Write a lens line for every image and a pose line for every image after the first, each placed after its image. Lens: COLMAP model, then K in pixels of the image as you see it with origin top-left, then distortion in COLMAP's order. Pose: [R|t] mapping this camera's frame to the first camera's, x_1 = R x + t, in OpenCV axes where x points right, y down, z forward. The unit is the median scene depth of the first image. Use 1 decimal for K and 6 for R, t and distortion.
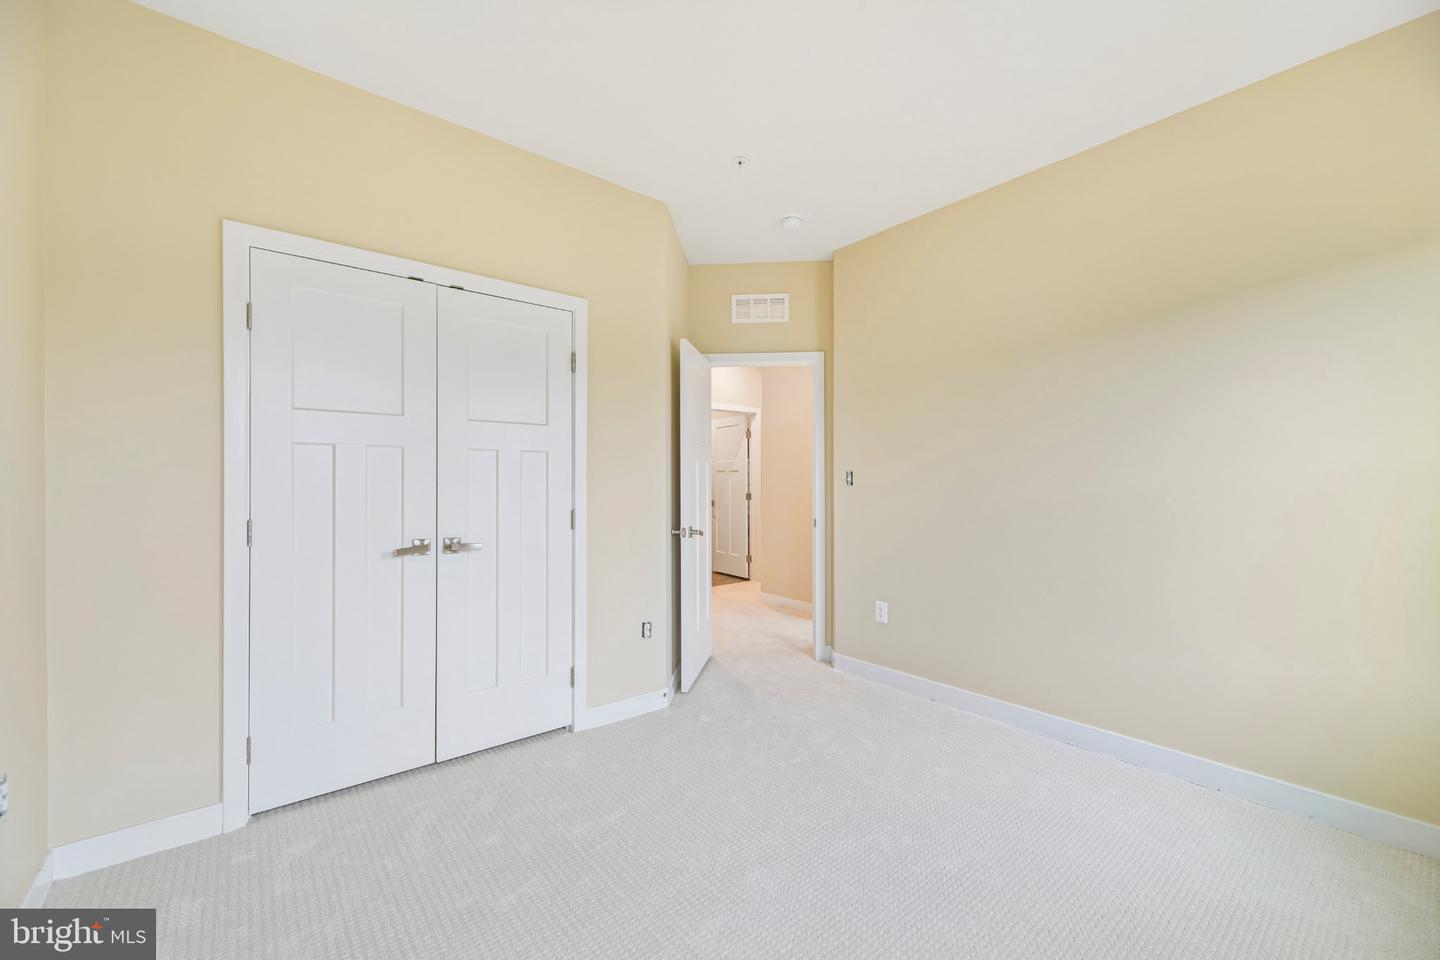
lens RADIAL K [[577.7, 0, 724.6], [0, 577.7, 478.6], [0, 0, 1]] dist [0.010649, -0.006542]
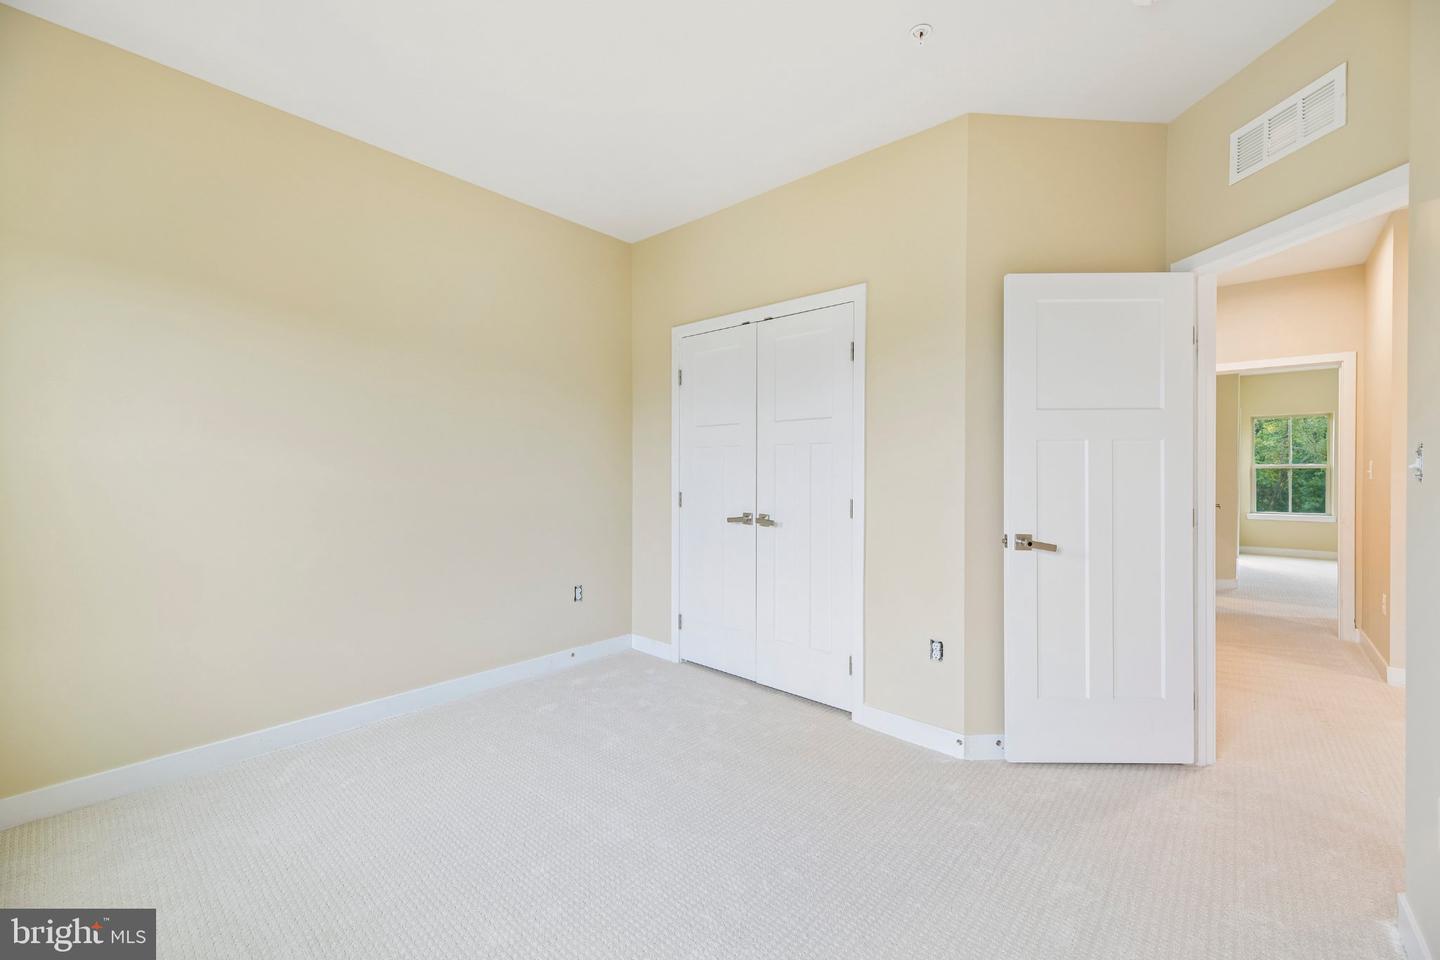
lens RADIAL K [[577.7, 0, 724.6], [0, 577.7, 478.6], [0, 0, 1]] dist [0.010649, -0.006542]
pose [[0.161109, 0.008232, -0.986902, 0.722884], [-0.001357, 0.999966, 0.008119, 0.011045], [0.986936, 0.000031, 0.161115, 0.647328]]
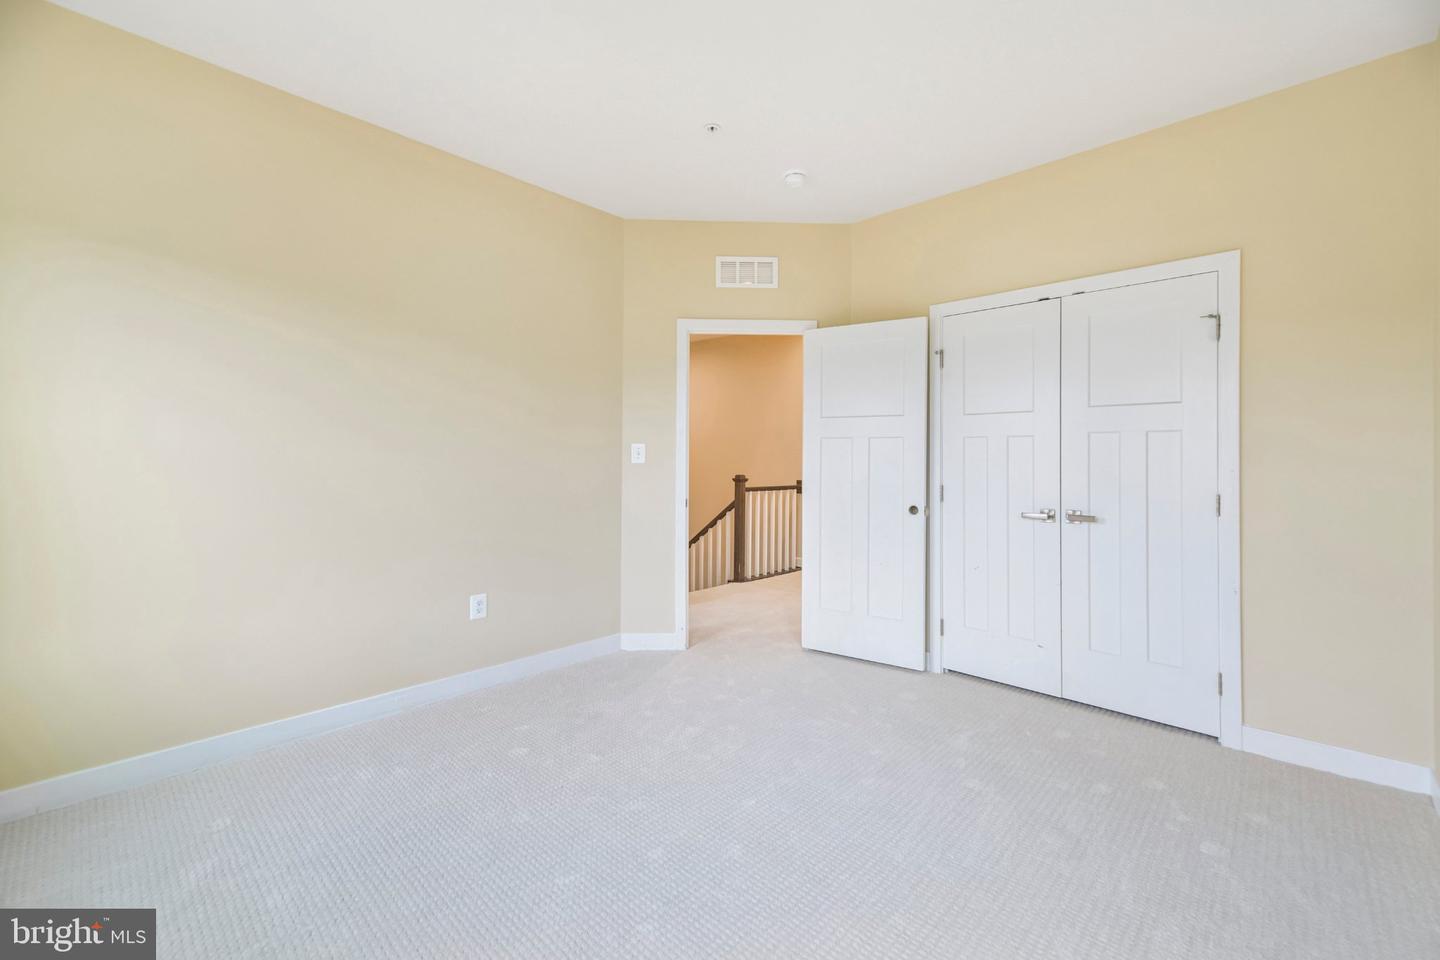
lens RADIAL K [[583.5, 0, 734.5], [0, 583.5, 459.6], [0, 0, 1]] dist [0.000999, -0.000117]
pose [[0.144705, -0.008369, -0.989439, 0.542505], [-0.001164, 0.999962, -0.008628, 0.010930], [0.989474, 0.002400, 0.144690, 0.141475]]
